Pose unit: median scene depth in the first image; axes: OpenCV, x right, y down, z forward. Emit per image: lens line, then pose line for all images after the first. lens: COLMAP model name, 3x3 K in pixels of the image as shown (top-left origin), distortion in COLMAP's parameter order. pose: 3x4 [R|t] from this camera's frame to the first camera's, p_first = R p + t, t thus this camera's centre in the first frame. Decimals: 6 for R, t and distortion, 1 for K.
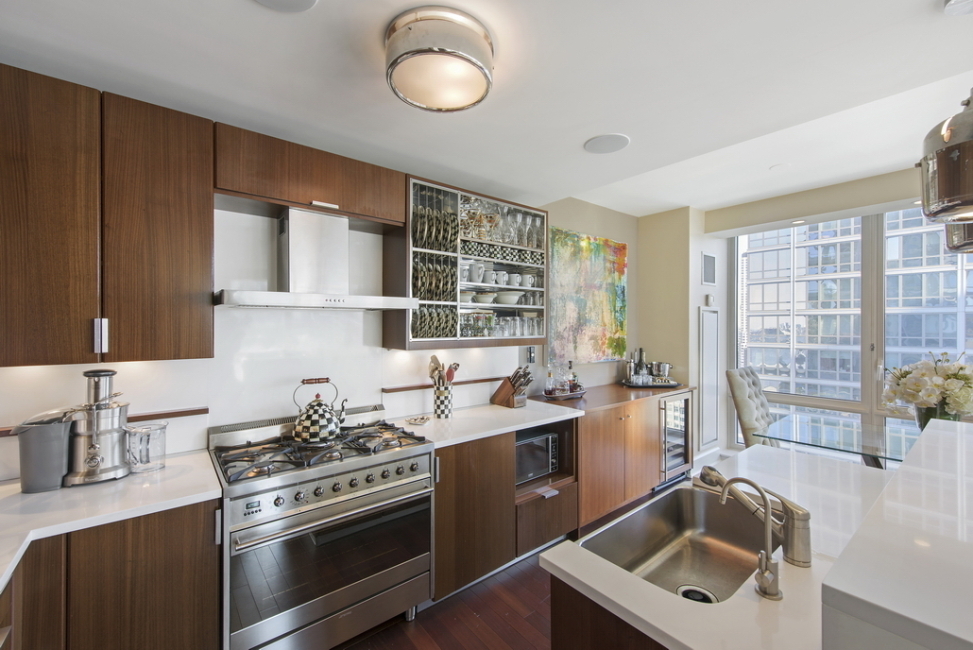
lens RADIAL K [[395.8, 0, 488.6], [0, 395.8, 320.9], [0, 0, 1]] dist [-0.011847, 0.000534]
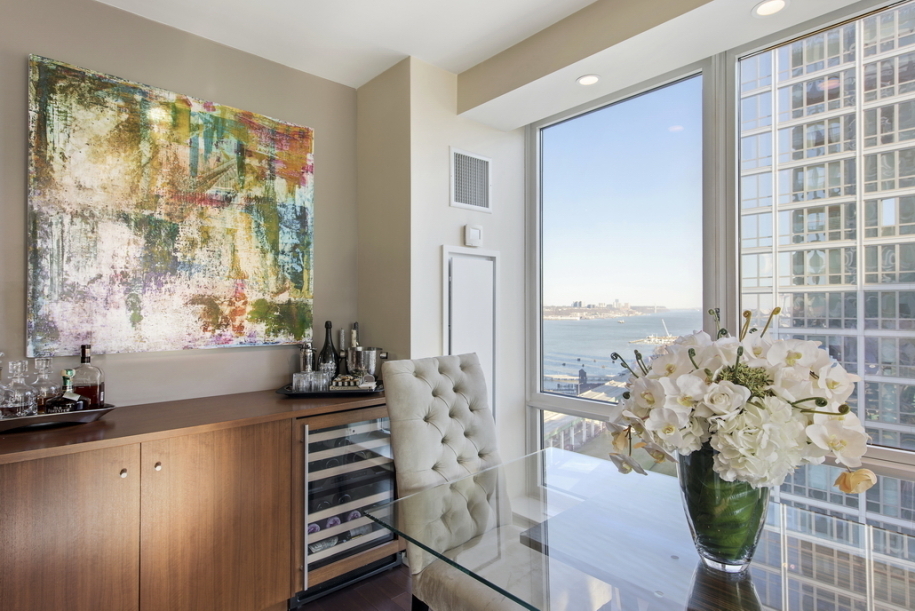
lens RADIAL K [[482.0, 0, 482.3], [0, 482.0, 299.8], [0, 0, 1]] dist [0.003226, -0.002488]
pose [[0.996320, 0.000734, 0.085712, 0.592876], [-0.000284, 0.999986, -0.005263, 0.047646], [-0.085714, 0.005219, 0.996306, 0.363934]]
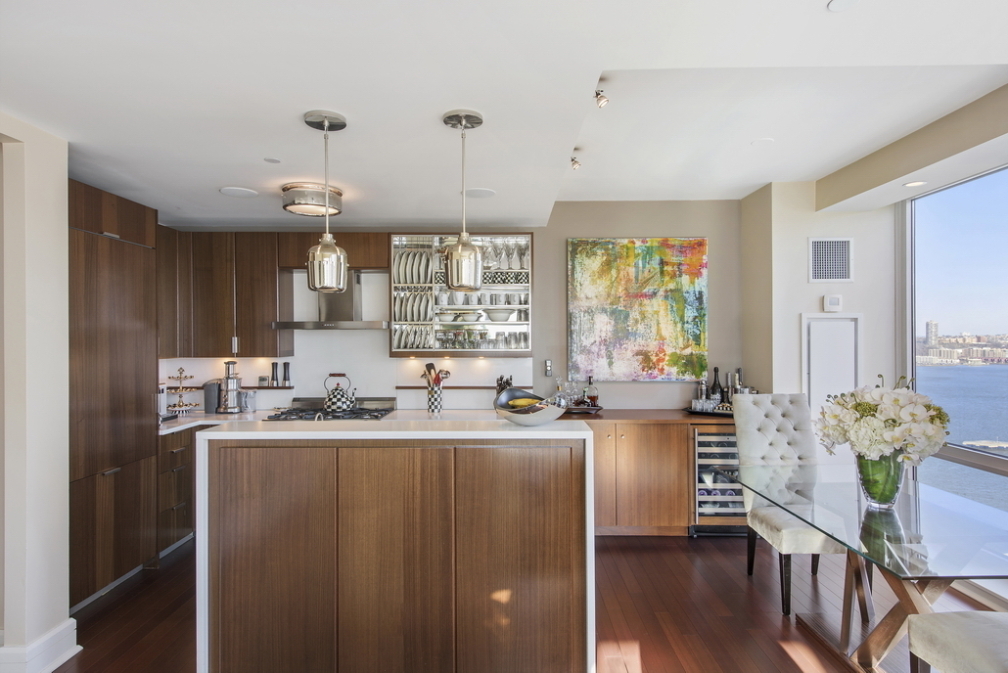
lens RADIAL K [[594.5, 0, 508.4], [0, 594.5, 339.7], [0, 0, 1]] dist [0.061984, -0.001335]
pose [[0.779734, 0.000381, -0.626110, 0.905603], [0.008562, 0.999900, 0.011271, -0.005261], [0.626052, -0.014149, 0.779653, -0.243260]]
